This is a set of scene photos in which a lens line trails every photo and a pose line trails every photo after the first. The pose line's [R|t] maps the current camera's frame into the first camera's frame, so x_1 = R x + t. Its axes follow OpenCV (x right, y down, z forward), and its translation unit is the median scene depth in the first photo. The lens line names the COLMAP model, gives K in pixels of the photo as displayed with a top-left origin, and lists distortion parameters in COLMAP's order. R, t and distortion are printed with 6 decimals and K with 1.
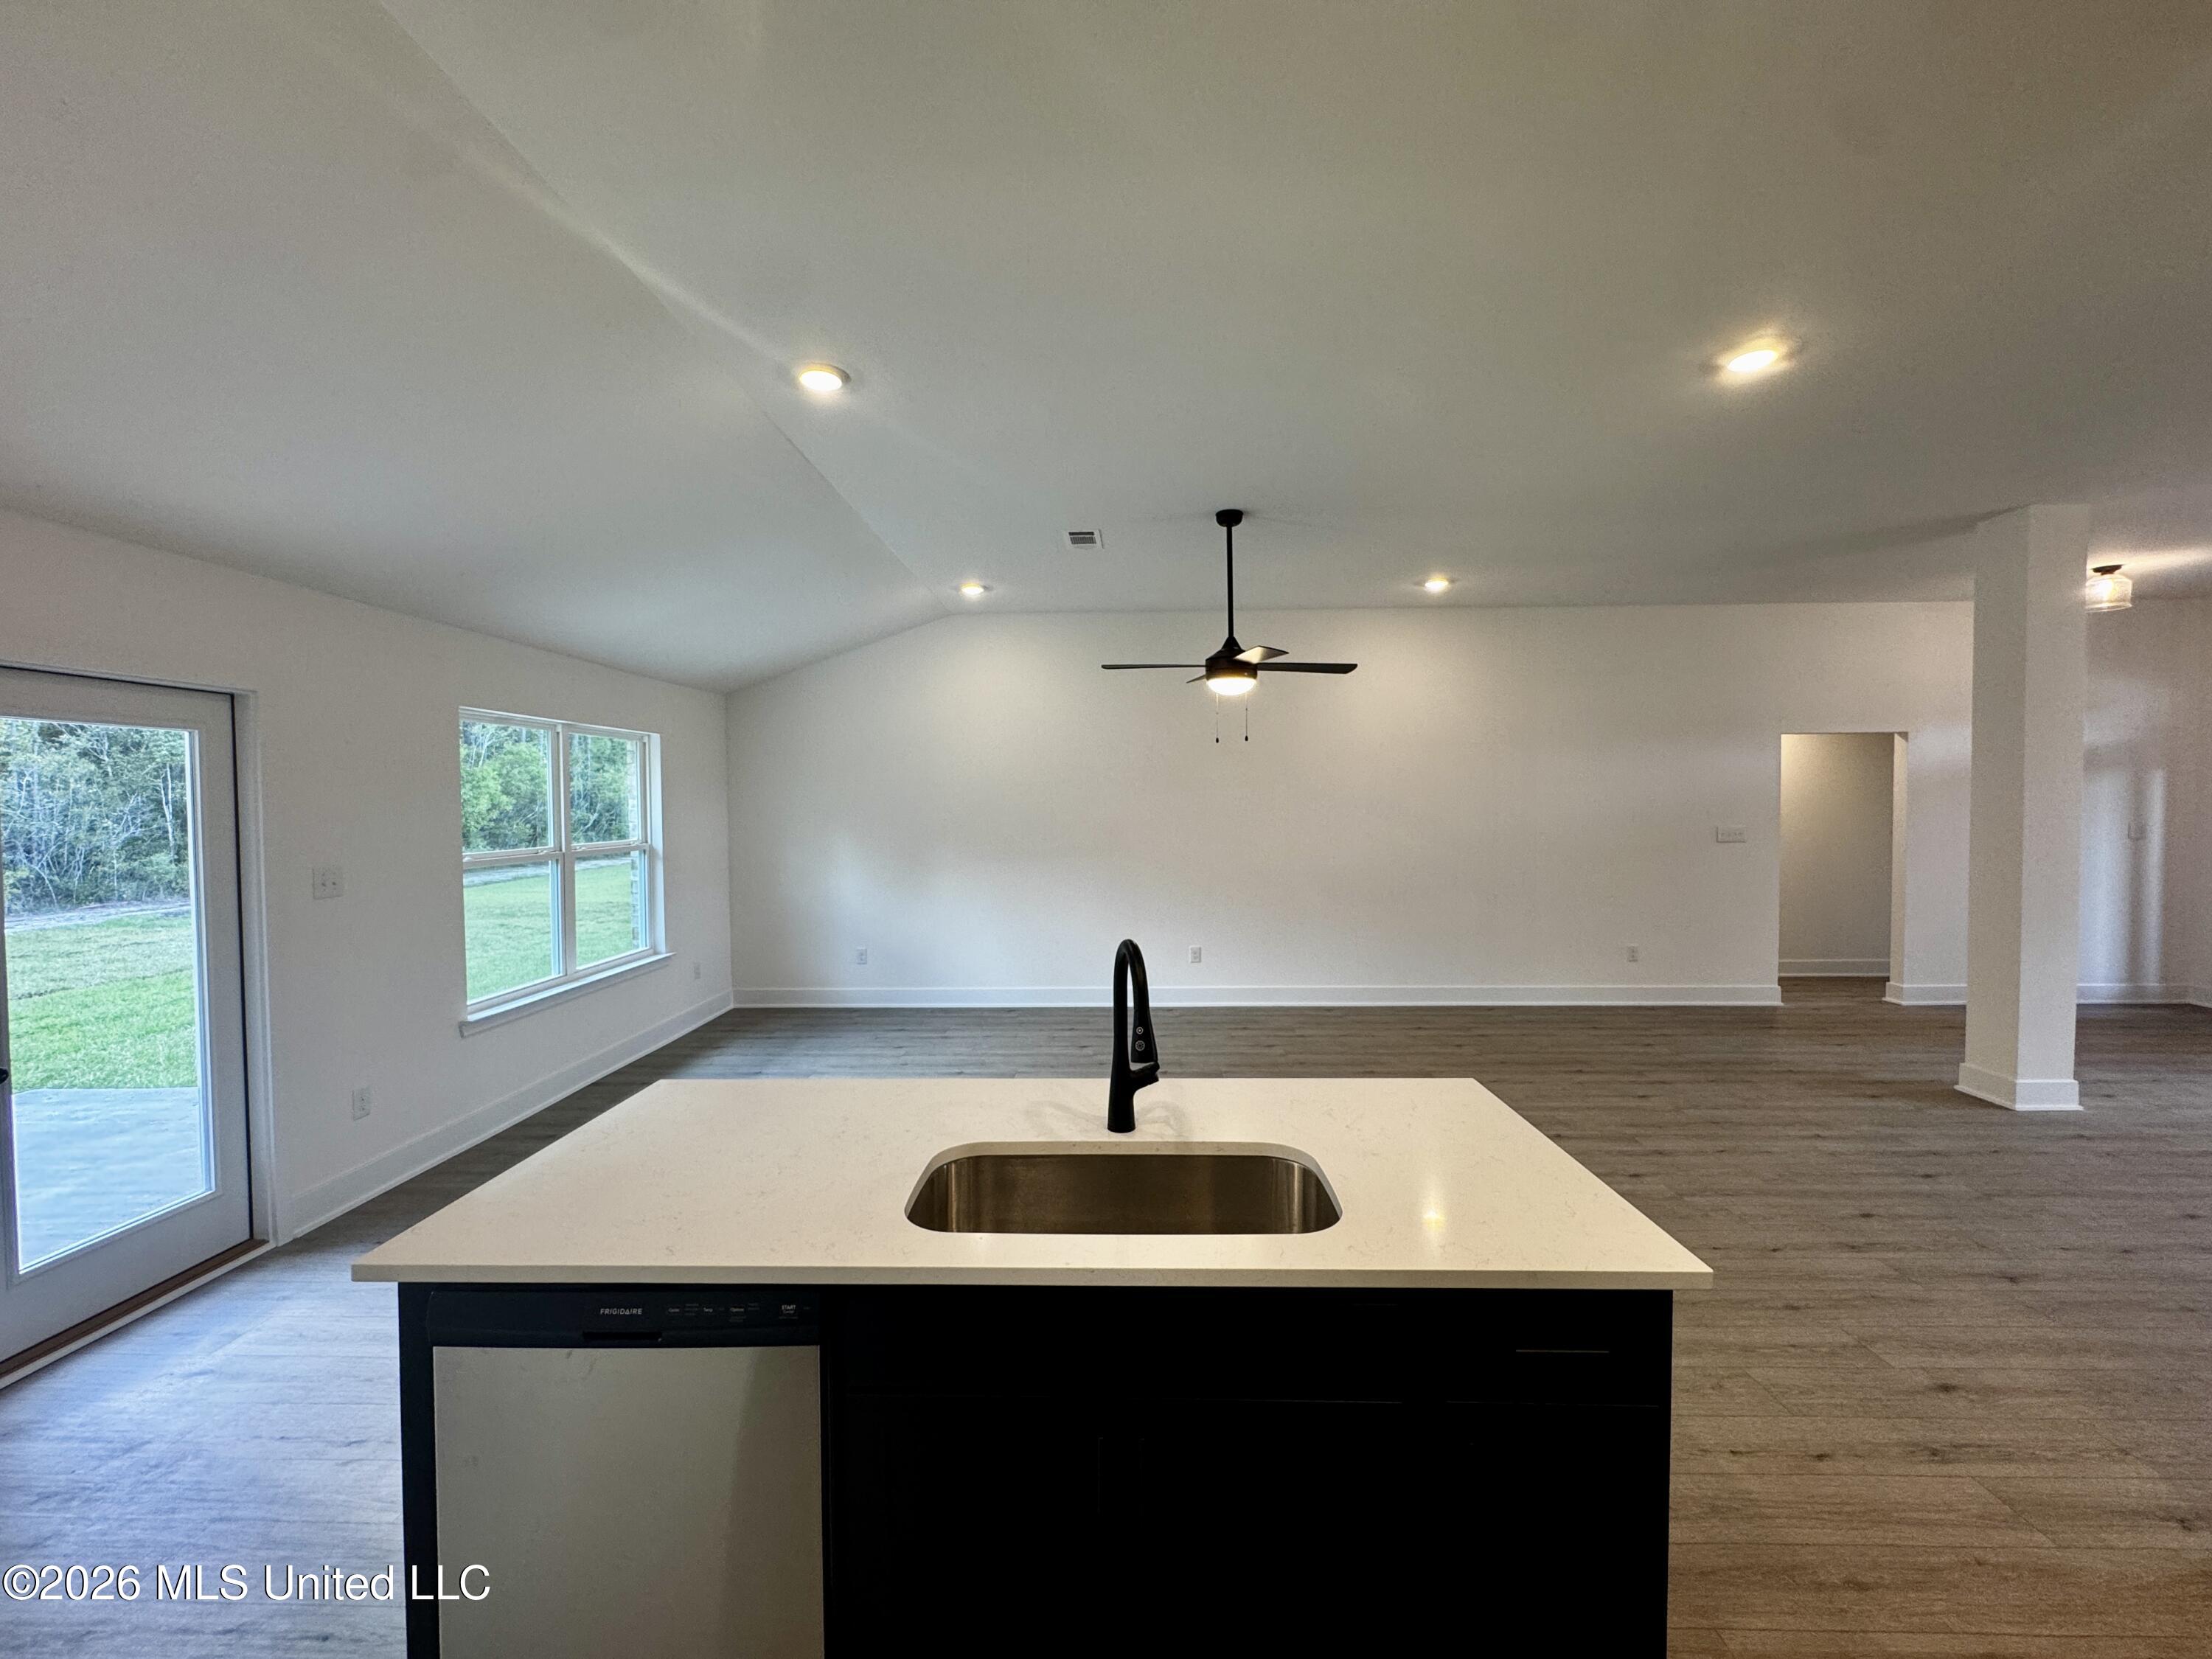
lens RADIAL K [[892.8, 0, 1096.9], [0, 892.8, 821.0], [0, 0, 1]] dist [-0.000554, -0.000245]
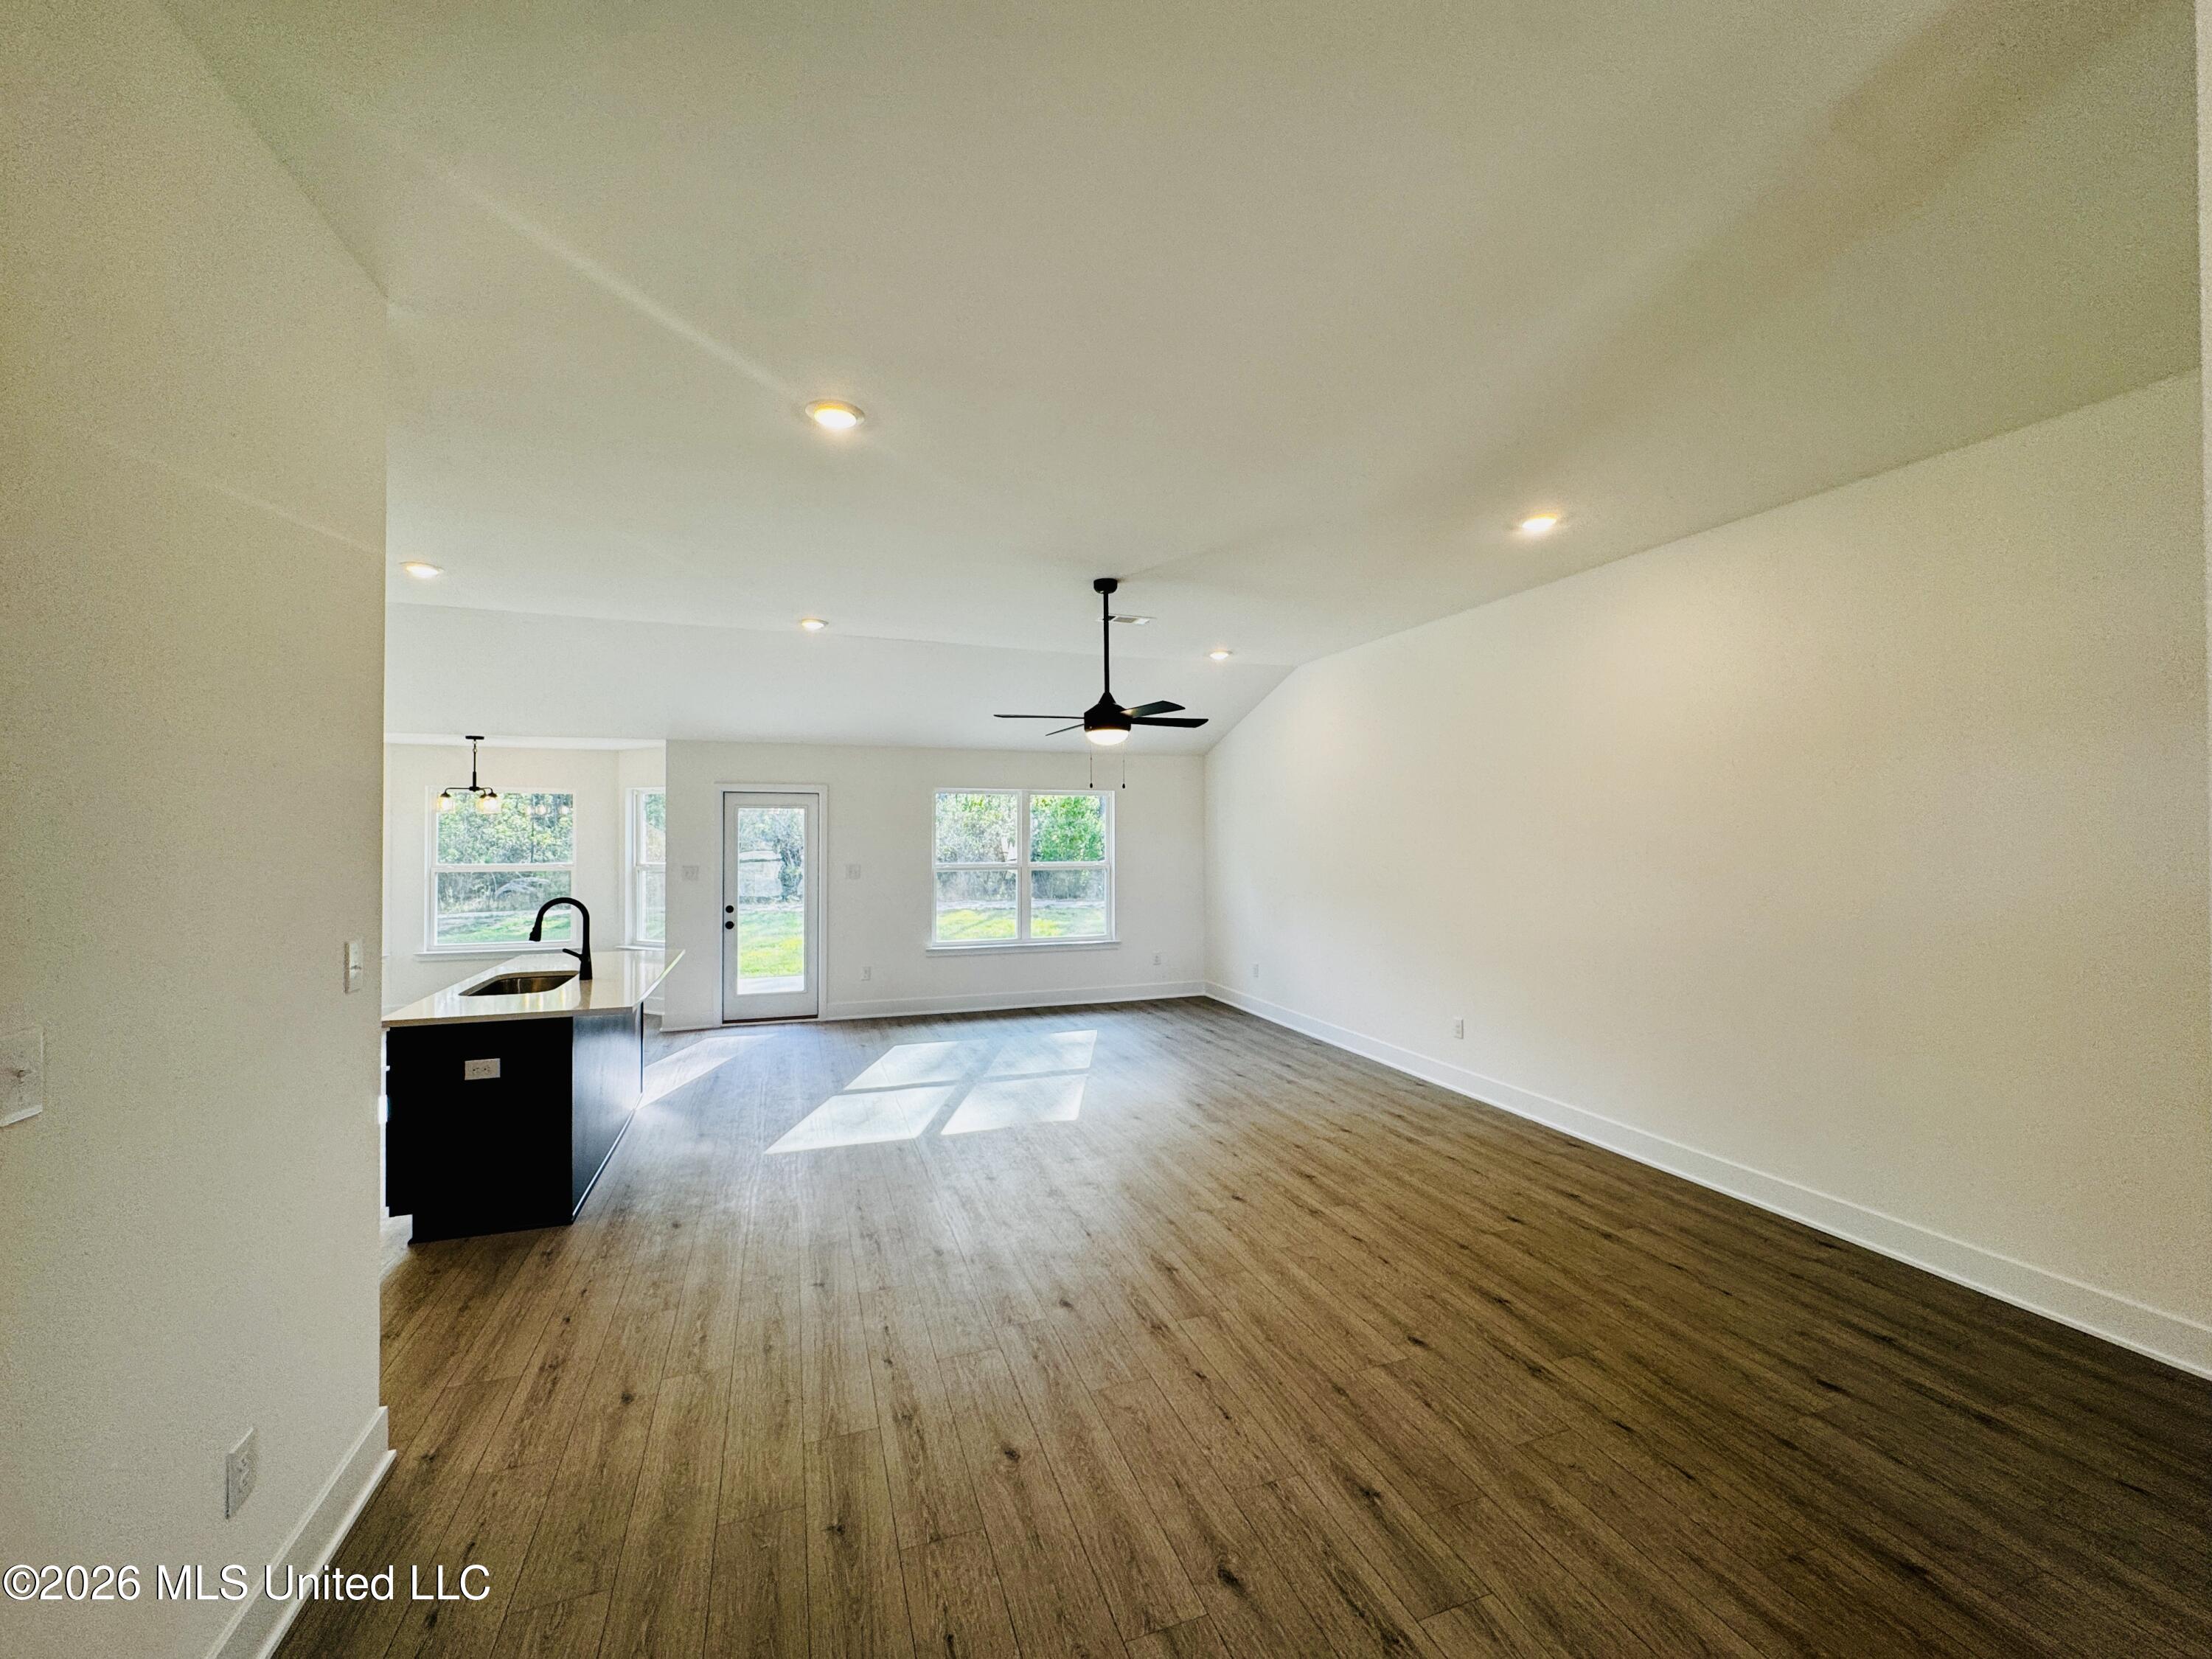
lens RADIAL K [[883.6, 0, 1096.7], [0, 883.6, 826.6], [0, 0, 1]] dist [0.002397, -0.000037]
pose [[0.357046, 0.000503, -0.934087, 1.161037], [-0.022863, 0.999705, -0.008201, -0.033677], [0.933807, 0.024284, 0.356952, 0.608102]]
